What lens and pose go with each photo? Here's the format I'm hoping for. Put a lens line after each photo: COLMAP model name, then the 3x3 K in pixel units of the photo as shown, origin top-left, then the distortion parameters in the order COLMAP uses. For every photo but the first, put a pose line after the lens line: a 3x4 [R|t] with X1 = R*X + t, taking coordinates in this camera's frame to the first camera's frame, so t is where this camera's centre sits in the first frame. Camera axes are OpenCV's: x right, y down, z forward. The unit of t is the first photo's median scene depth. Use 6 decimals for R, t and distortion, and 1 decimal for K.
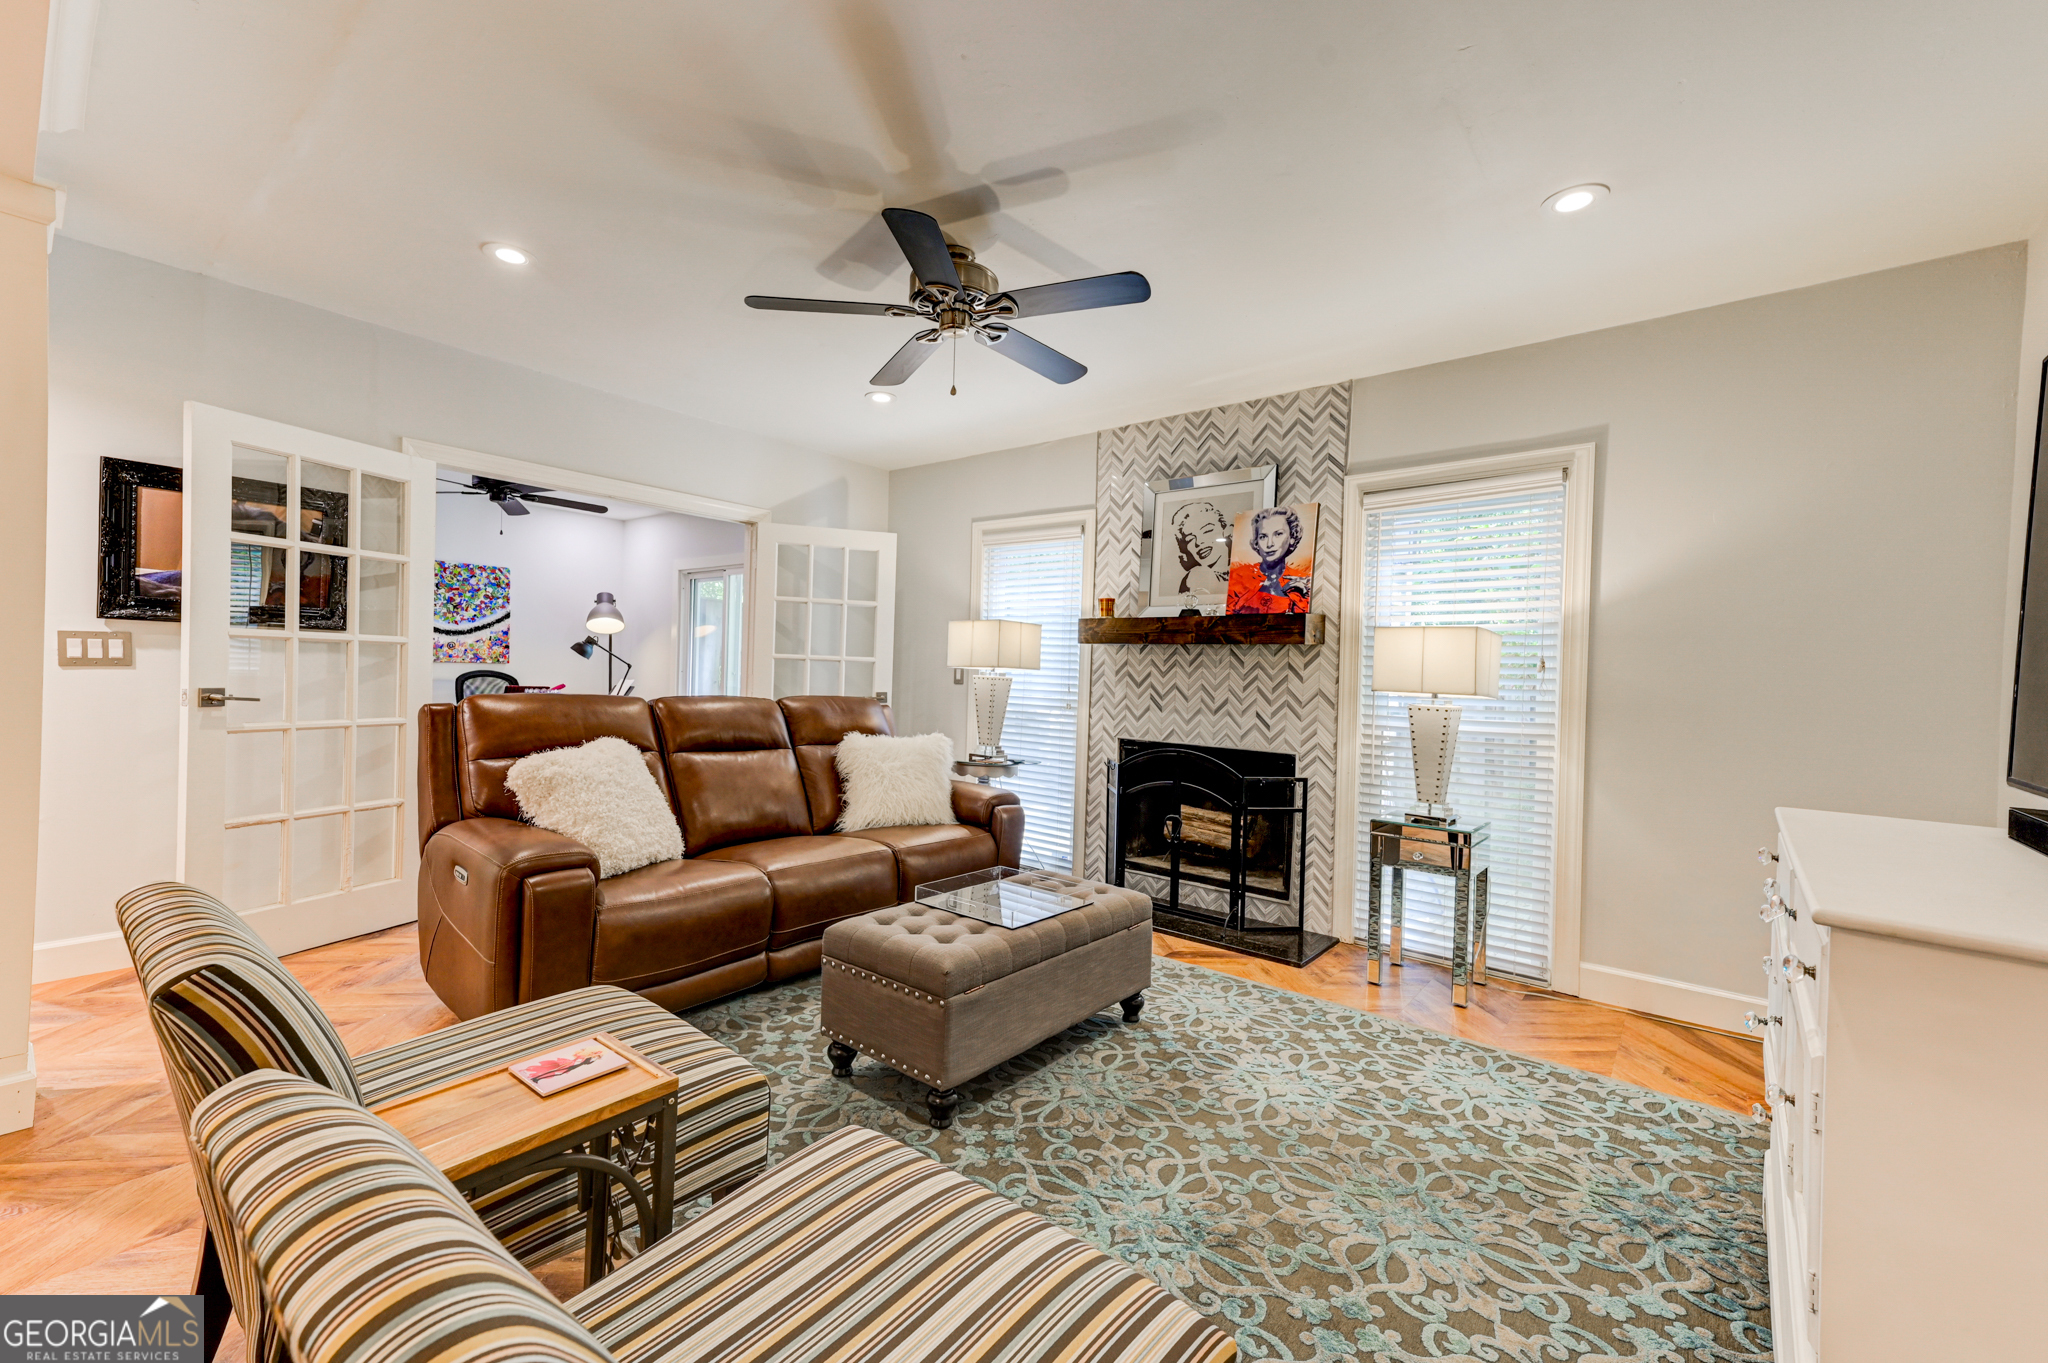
lens RADIAL K [[810.8, 0, 1069.8], [0, 810.8, 684.9], [0, 0, 1]] dist [0.023579, 0.001999]
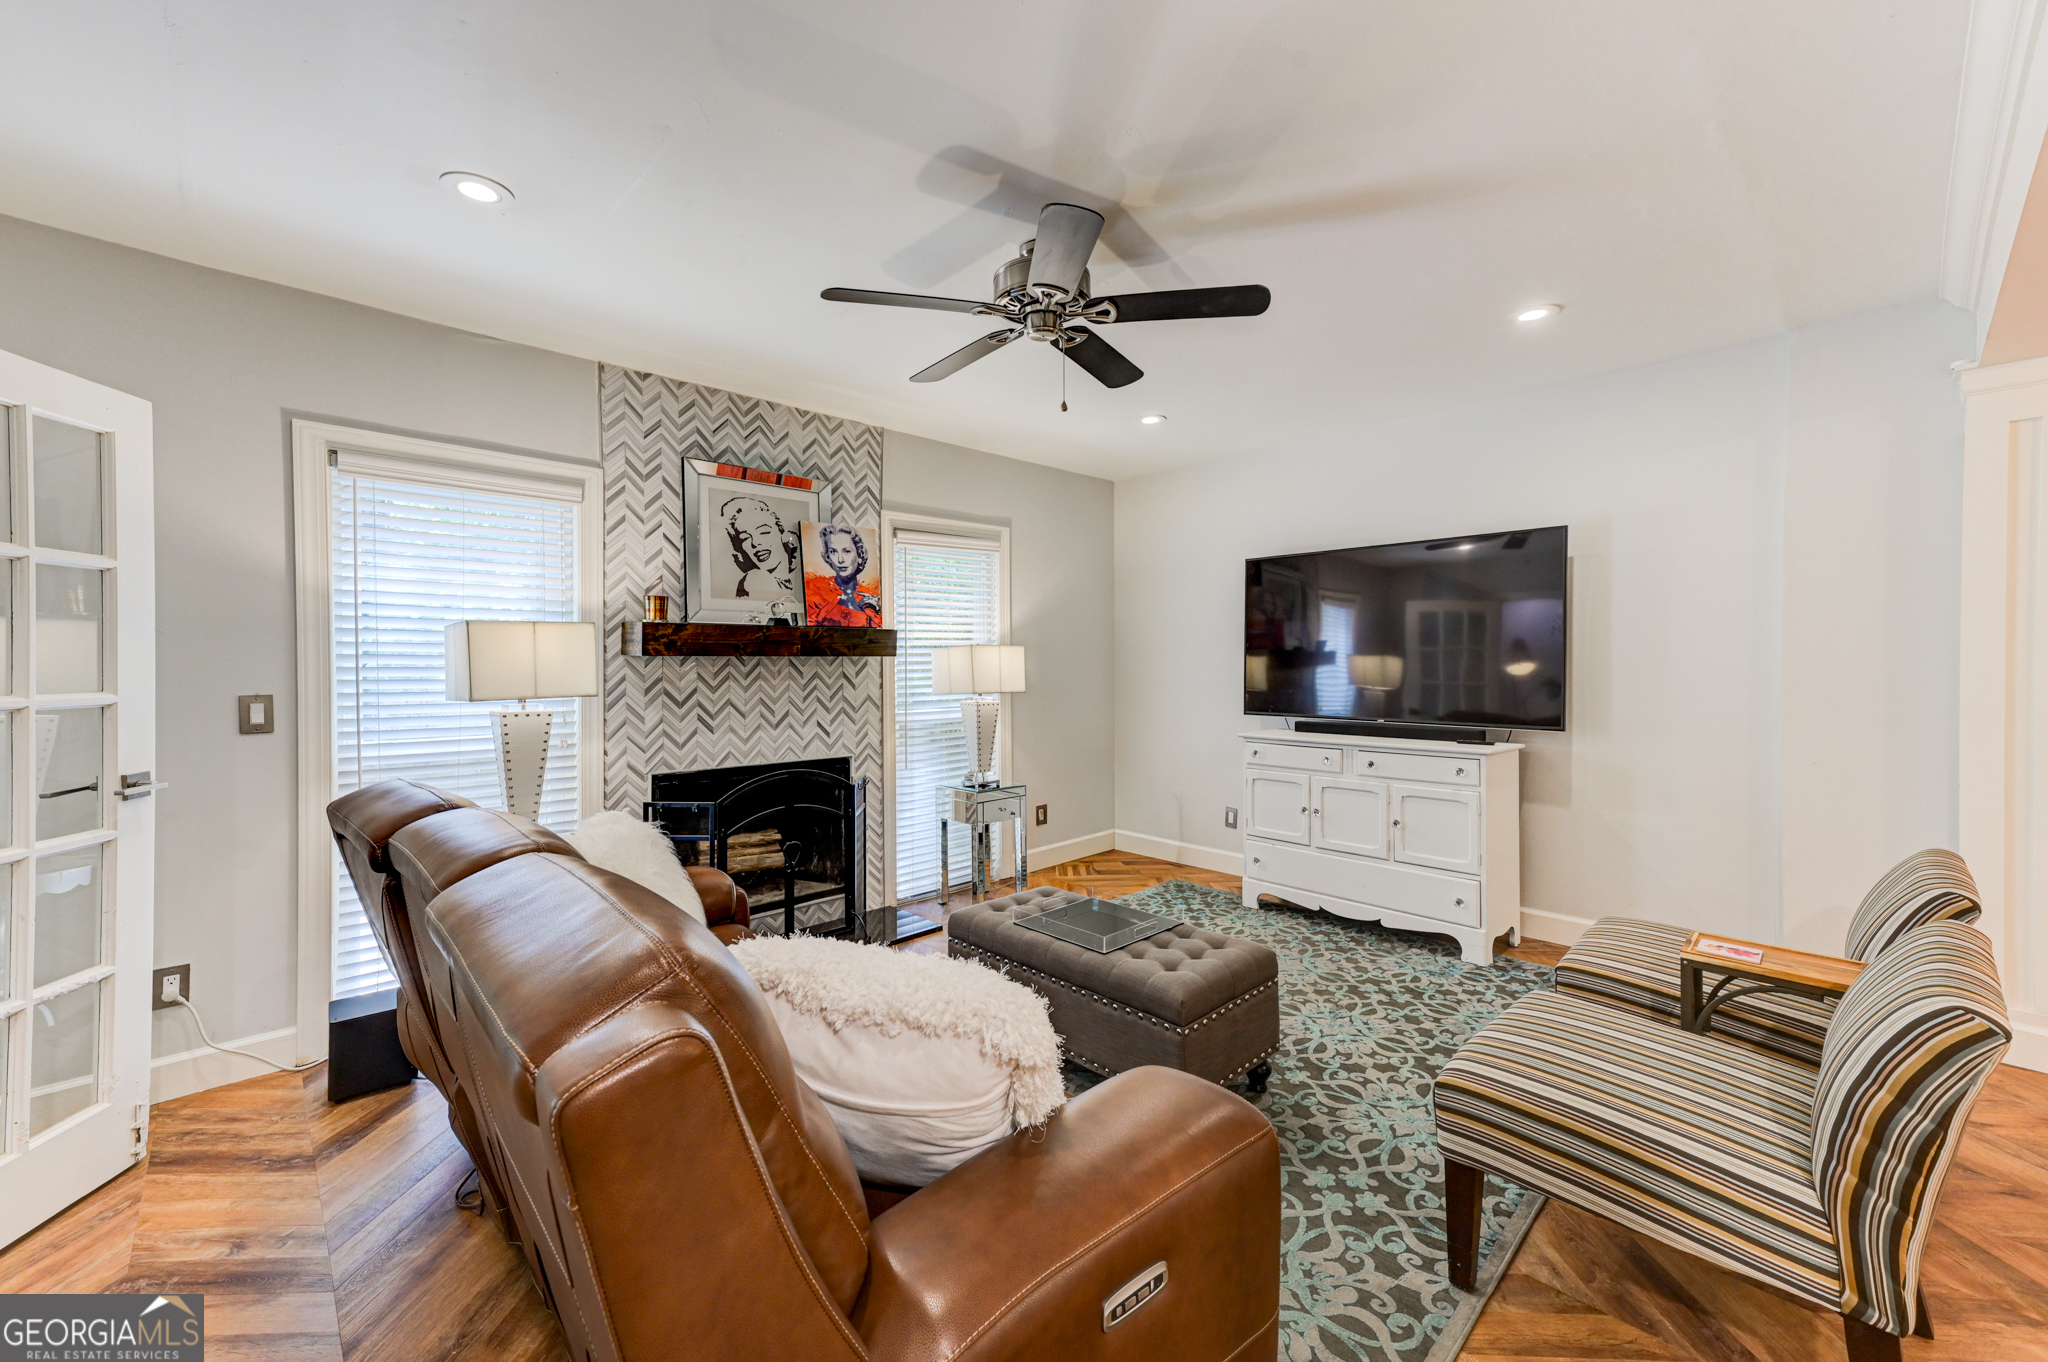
lens RADIAL K [[810.8, 0, 1009.0], [0, 810.8, 670.2], [0, 0, 1]] dist [0.023579, 0.001999]
pose [[0.160297, -0.040534, 0.986236, -0.747704], [0.022727, 0.999043, 0.037366, -0.064377], [-0.986807, 0.016425, 0.161064, 0.611615]]
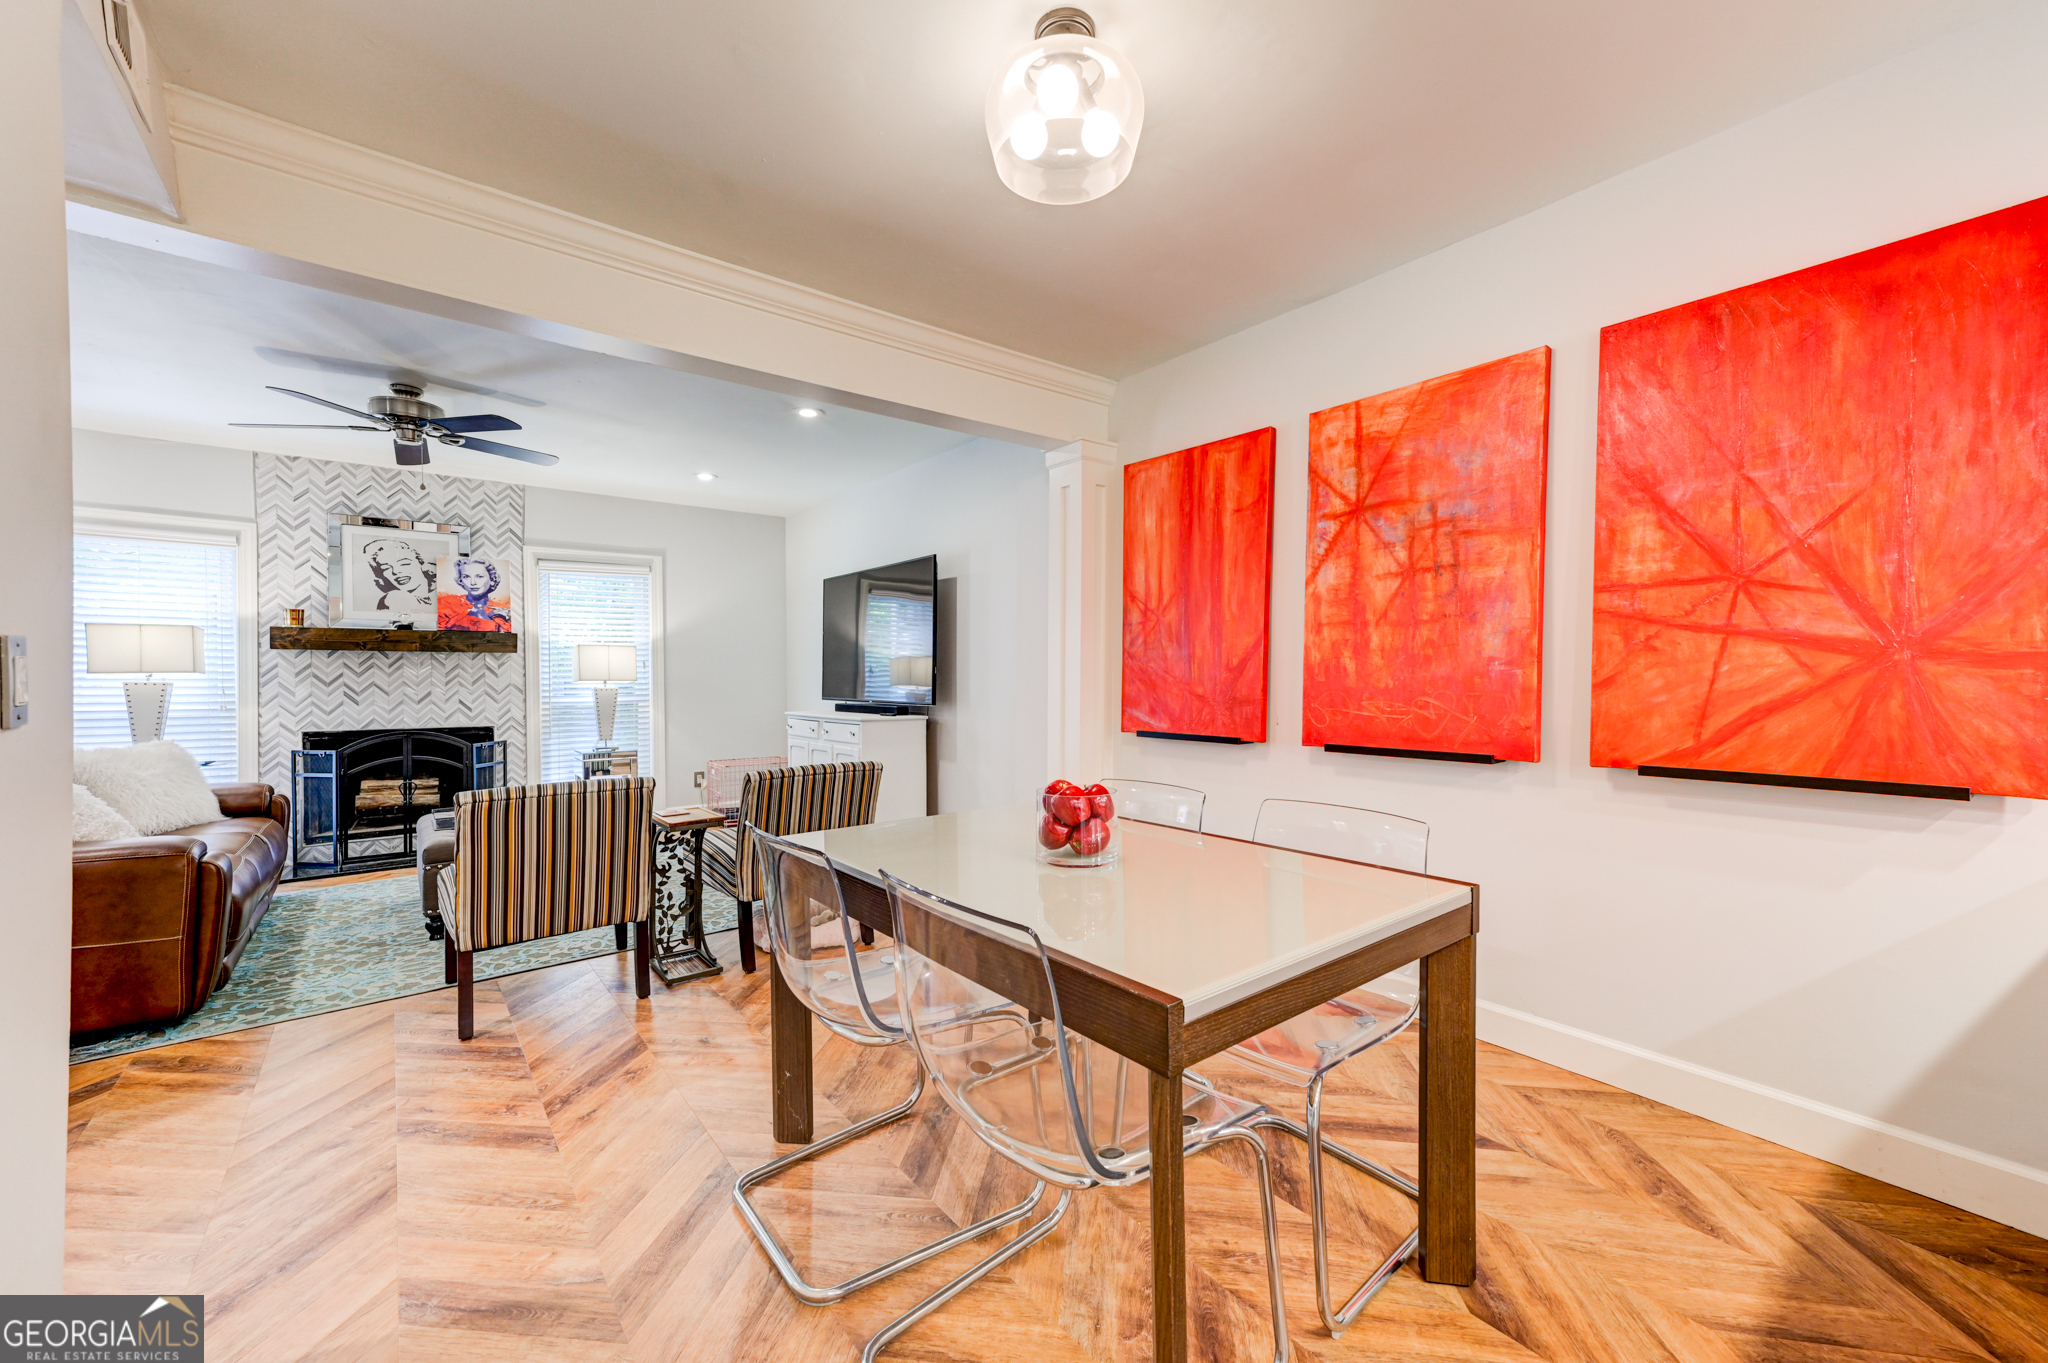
lens RADIAL K [[810.8, 0, 1000.2], [0, 810.8, 686.8], [0, 0, 1]] dist [0.023579, 0.001999]
pose [[0.259045, -0.041984, 0.964952, -0.915720], [0.023266, 0.999036, 0.037221, -0.020358], [-0.965585, 0.012809, 0.259772, -0.280429]]
